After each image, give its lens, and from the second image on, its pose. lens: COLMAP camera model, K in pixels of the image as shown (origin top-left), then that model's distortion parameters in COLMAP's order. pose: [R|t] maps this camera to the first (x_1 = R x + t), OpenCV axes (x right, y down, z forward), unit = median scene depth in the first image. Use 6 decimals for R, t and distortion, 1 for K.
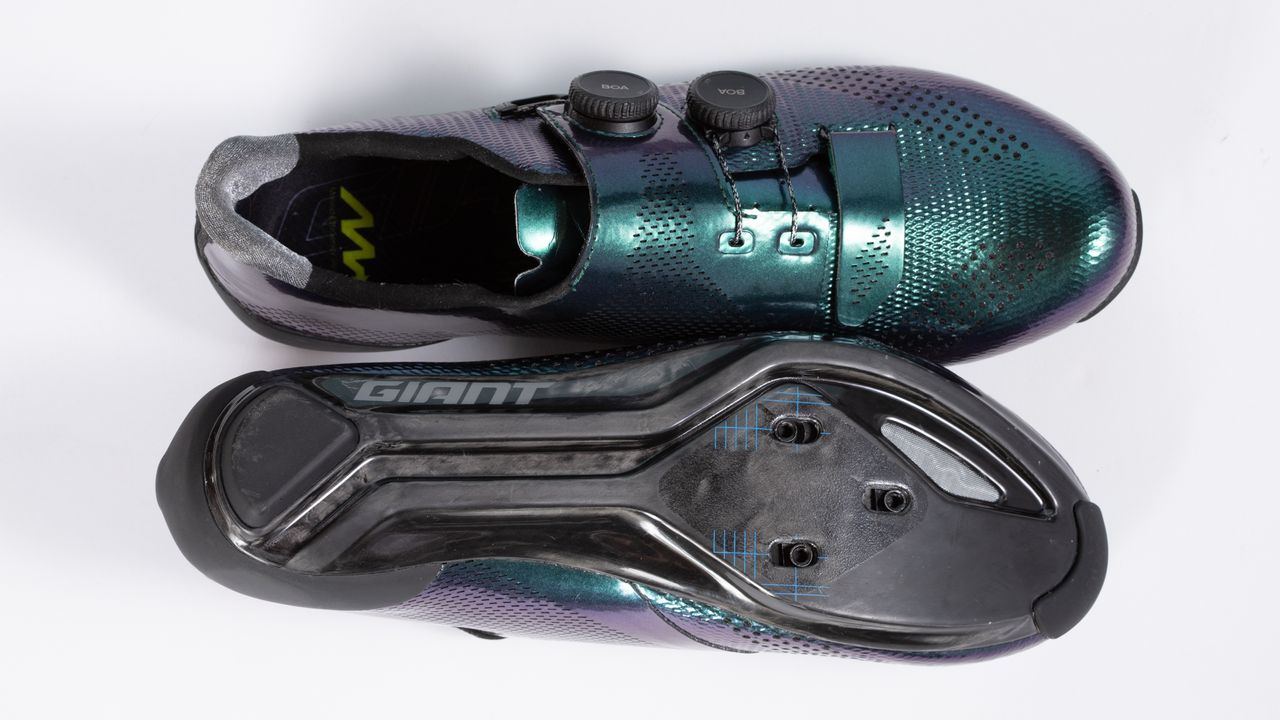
lens RADIAL K [[5016.0, 0, 639.9], [0, 5016.0, 359.7], [0, 0, 1]] dist [-0.141244, 0.000000]
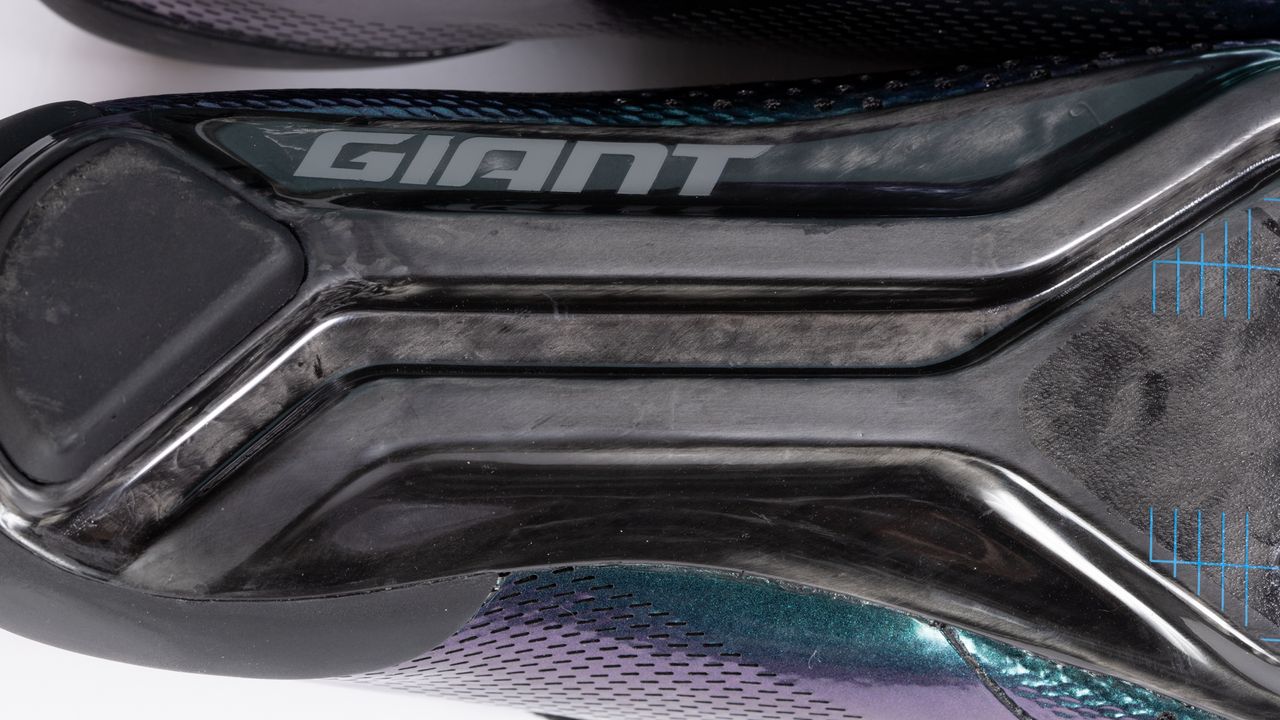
lens RADIAL K [[5016.0, 0, 641.6], [0, 5016.0, 355.8], [0, 0, 1]] dist [-0.141244, 0.000000]
pose [[0.999117, 0.021489, 0.036113, -0.042911], [-0.022838, 0.999040, 0.037387, 0.006692], [-0.035275, -0.038179, 0.998648, 0.584102]]
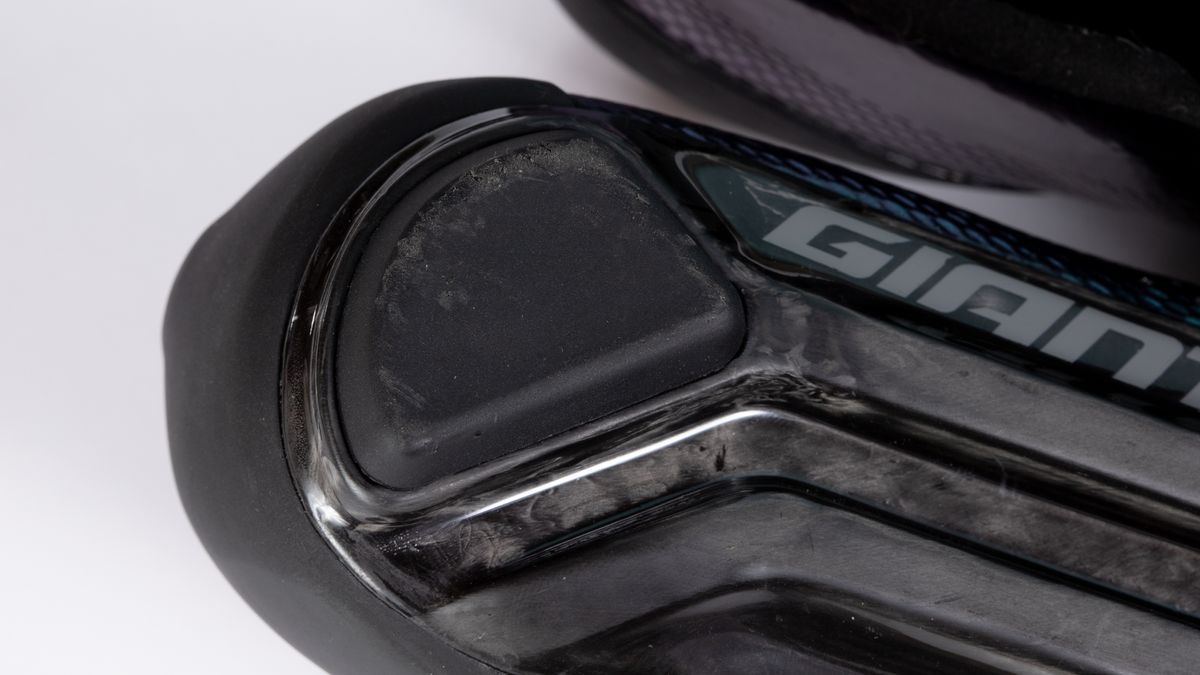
lens RADIAL K [[4702.5, 0, 595.8], [0, 4702.5, 342.6], [0, 0, 1]] dist [-0.141244, 0.000000]
pose [[0.941985, 0.329644, -0.063243, -0.044583], [-0.330679, 0.943722, -0.006358, 0.020916], [0.057587, 0.026903, 0.997978, 0.663873]]
